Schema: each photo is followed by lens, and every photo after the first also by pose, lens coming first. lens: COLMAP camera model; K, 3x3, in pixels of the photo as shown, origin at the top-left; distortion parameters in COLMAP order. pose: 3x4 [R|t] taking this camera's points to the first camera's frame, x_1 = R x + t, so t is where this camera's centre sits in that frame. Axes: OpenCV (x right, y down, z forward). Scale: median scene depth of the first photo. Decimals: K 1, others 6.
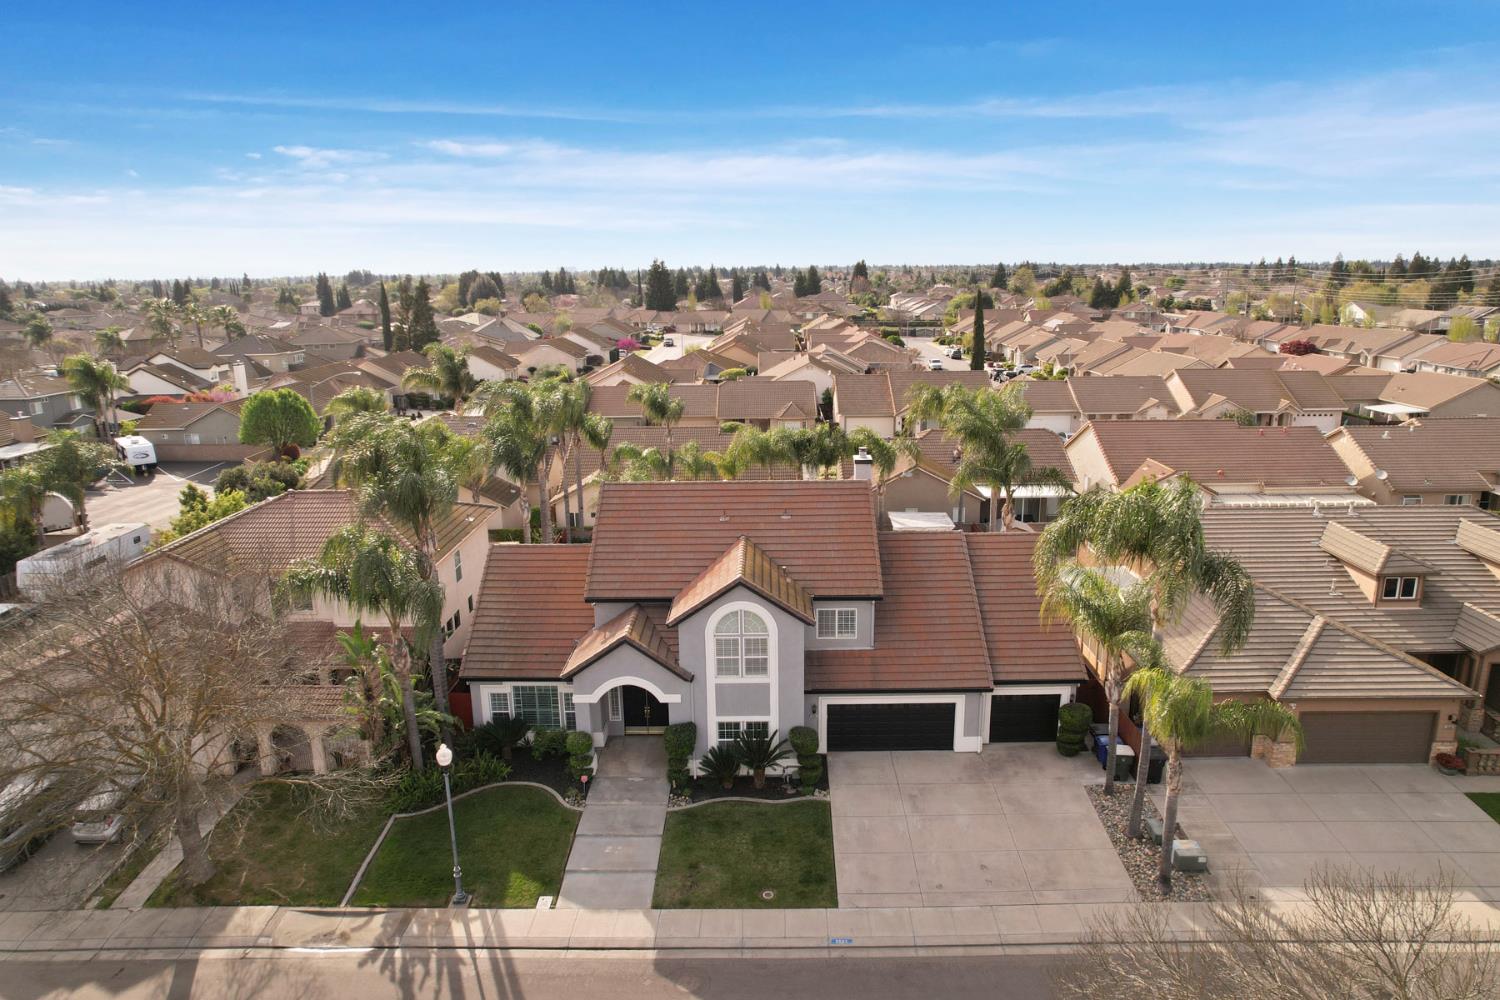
lens RADIAL K [[957.5, 0, 754.1], [0, 957.5, 498.6], [0, 0, 1]] dist [-0.082244, 0.075126]
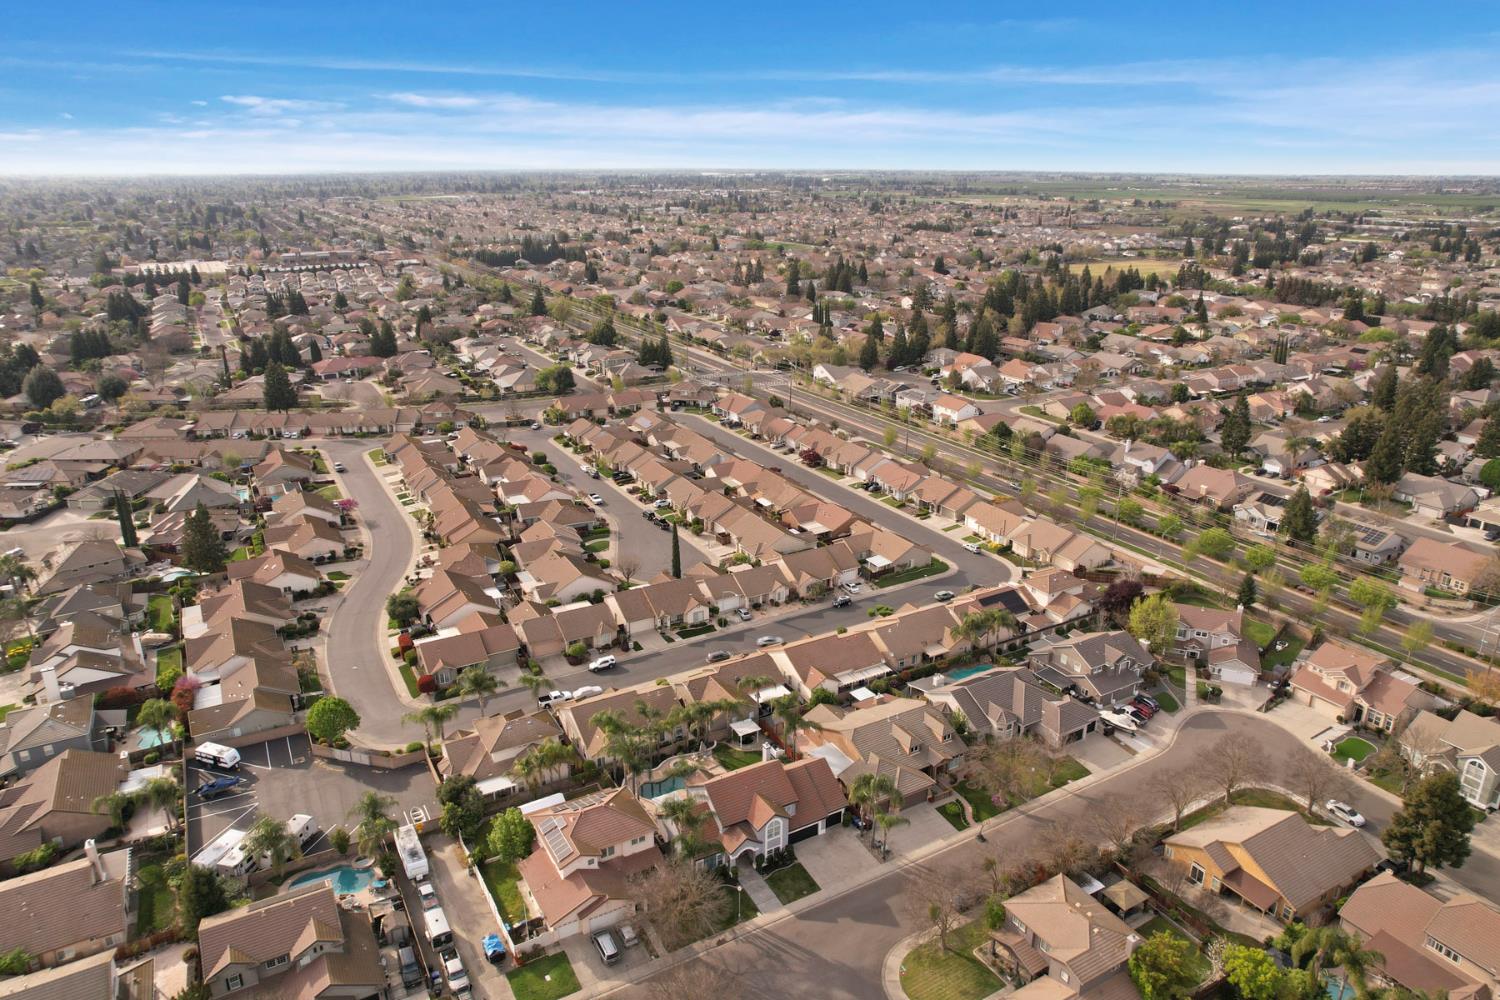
lens RADIAL K [[977.0, 0, 755.6], [0, 977.0, 500.7], [0, 0, 1]] dist [-0.074275, 0.066274]
pose [[0.859464, -0.152788, 0.487829, -1.593409], [0.105262, 0.986734, 0.123594, -1.462075], [-0.500241, -0.054875, 0.864146, -1.965554]]
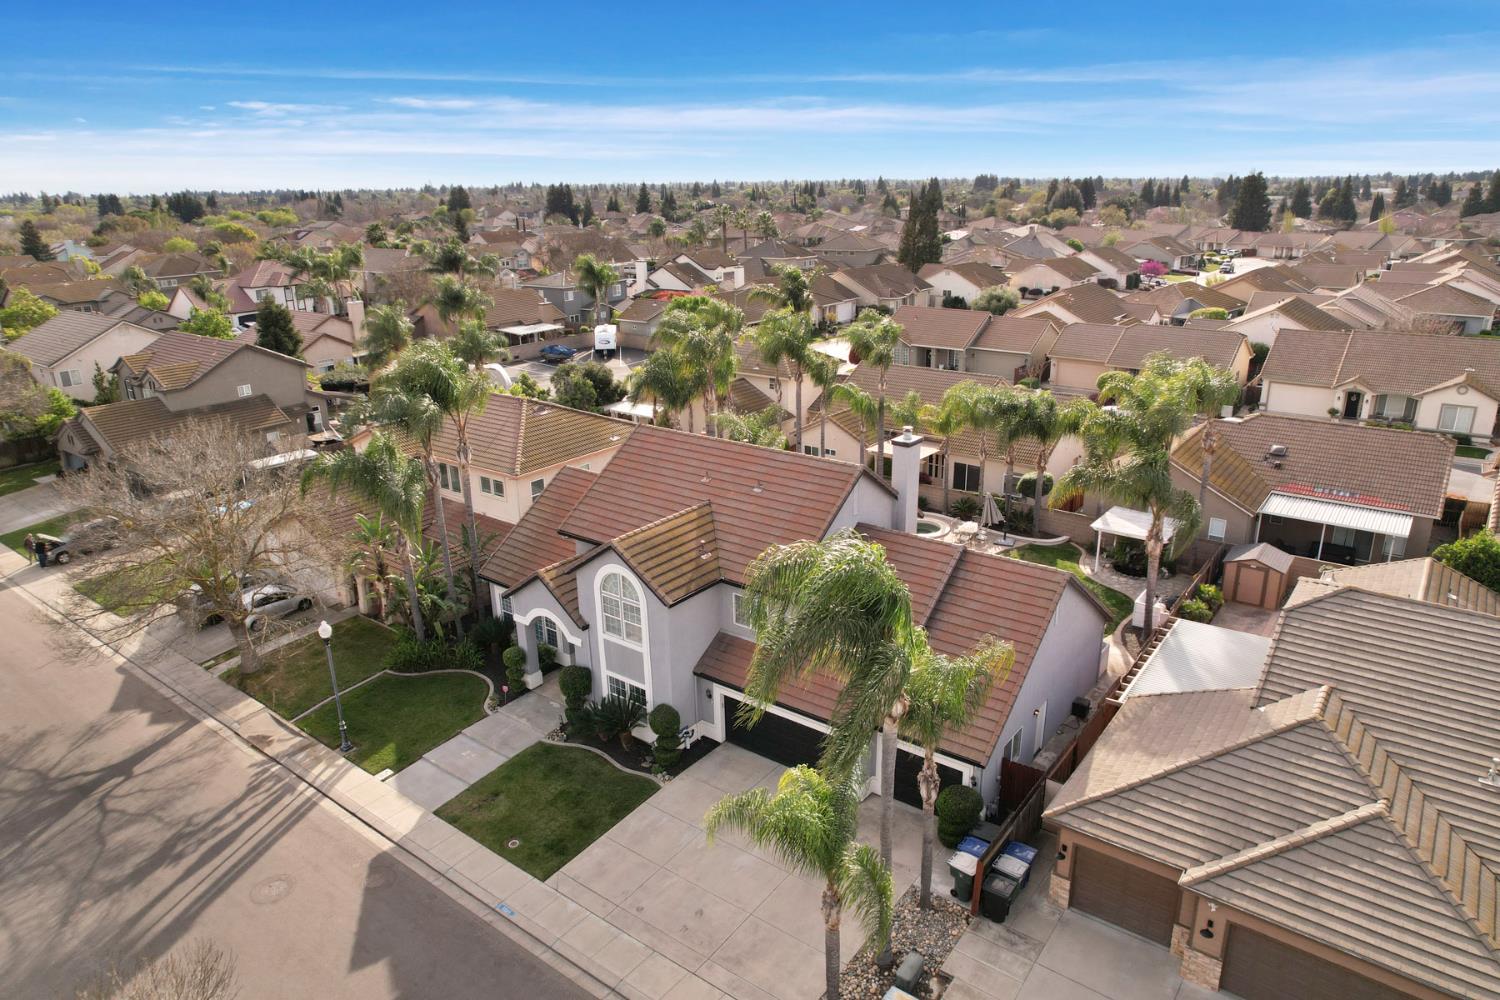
lens RADIAL K [[957.5, 0, 754.1], [0, 957.5, 498.6], [0, 0, 1]] dist [-0.082244, 0.075126]
pose [[0.802153, 0.189711, -0.566180, 0.612375], [-0.135289, 0.981272, 0.137122, -0.108897], [0.581590, -0.033395, 0.812796, 0.264331]]
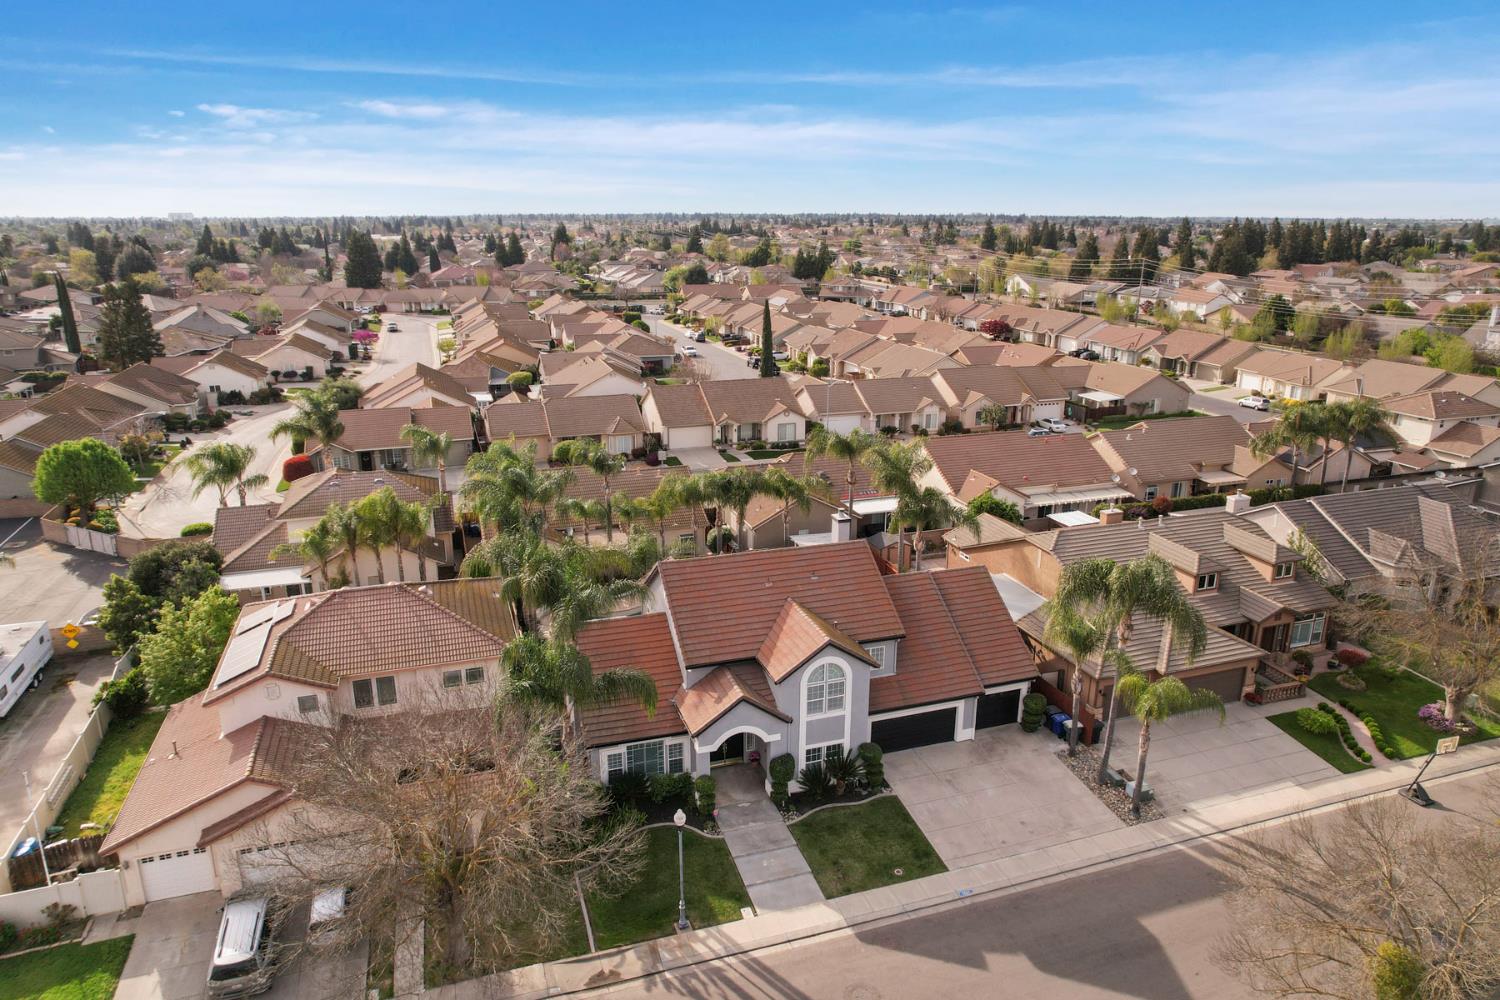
lens RADIAL K [[977.0, 0, 755.6], [0, 977.0, 500.7], [0, 0, 1]] dist [-0.074275, 0.066274]
pose [[0.943544, -0.079204, 0.321640, -0.487207], [0.063400, 0.996223, 0.059334, -0.178733], [-0.325124, -0.035592, 0.945001, -0.201728]]
